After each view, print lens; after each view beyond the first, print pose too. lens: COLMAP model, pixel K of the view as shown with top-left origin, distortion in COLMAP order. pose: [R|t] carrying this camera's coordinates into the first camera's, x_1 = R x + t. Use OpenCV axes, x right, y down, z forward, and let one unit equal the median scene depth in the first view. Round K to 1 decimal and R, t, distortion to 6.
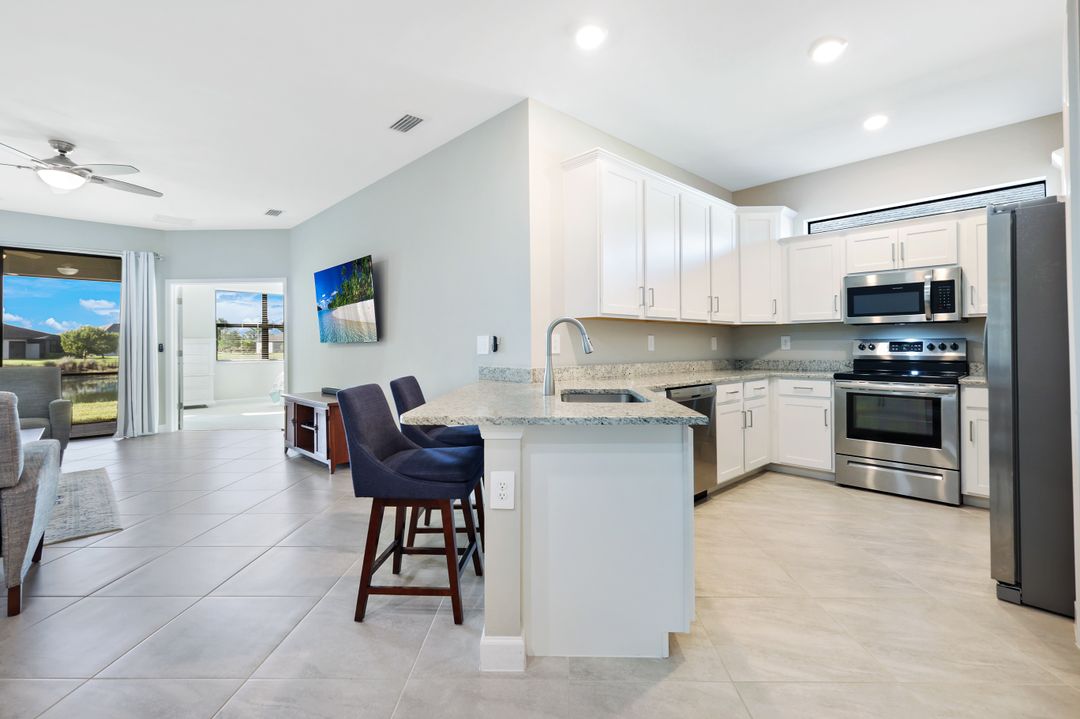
lens RADIAL K [[489.5, 0, 538.3], [0, 489.5, 343.7], [0, 0, 1]] dist [0.011236, 0.000020]
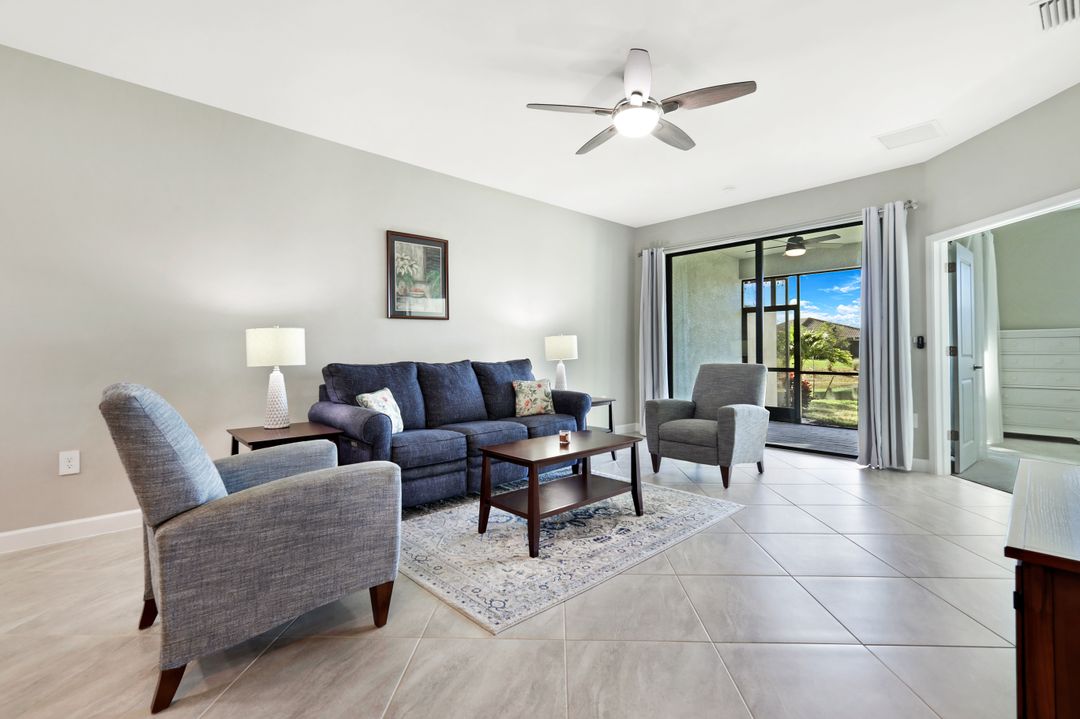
lens RADIAL K [[489.5, 0, 538.3], [0, 489.5, 343.7], [0, 0, 1]] dist [0.011236, 0.000020]
pose [[-0.002855, -0.010023, -0.999946, -0.176312], [0.009654, 0.999903, -0.010050, 0.020934], [0.999949, -0.009682, -0.002758, 0.817585]]
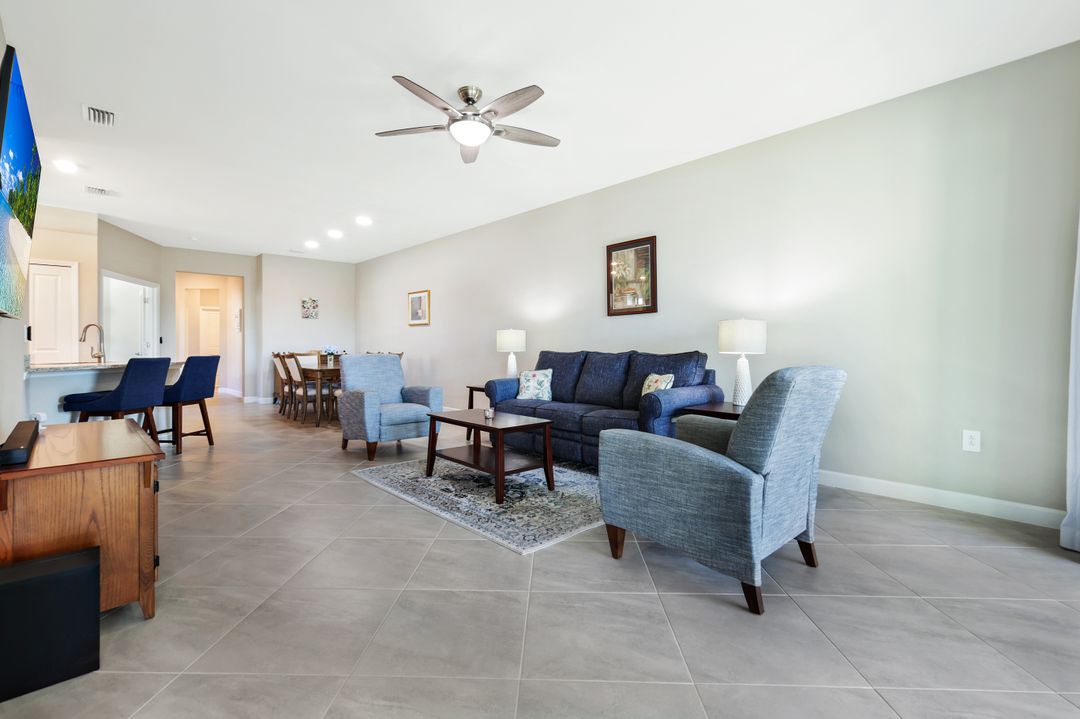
lens RADIAL K [[476.9, 0, 544.2], [0, 476.9, 353.5], [0, 0, 1]] dist [0.000637, 0.000014]
pose [[-0.999861, 0.015420, -0.006419, -1.030095], [0.015323, 0.999772, 0.014877, 0.030320], [0.006647, 0.014776, -0.999869, 1.753181]]
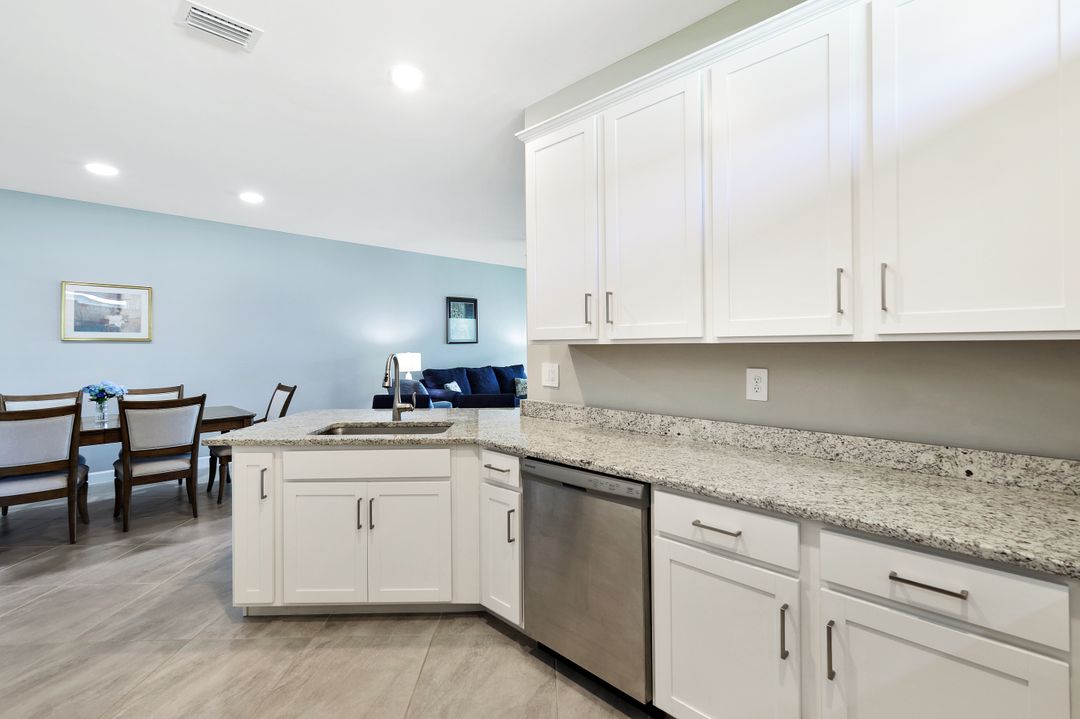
lens RADIAL K [[489.5, 0, 538.3], [0, 489.5, 343.7], [0, 0, 1]] dist [0.011236, 0.000020]
pose [[0.033690, 0.002323, -0.999430, 0.731939], [0.013887, 0.999900, 0.002793, -0.047219], [0.999336, -0.013973, 0.033655, 0.790608]]
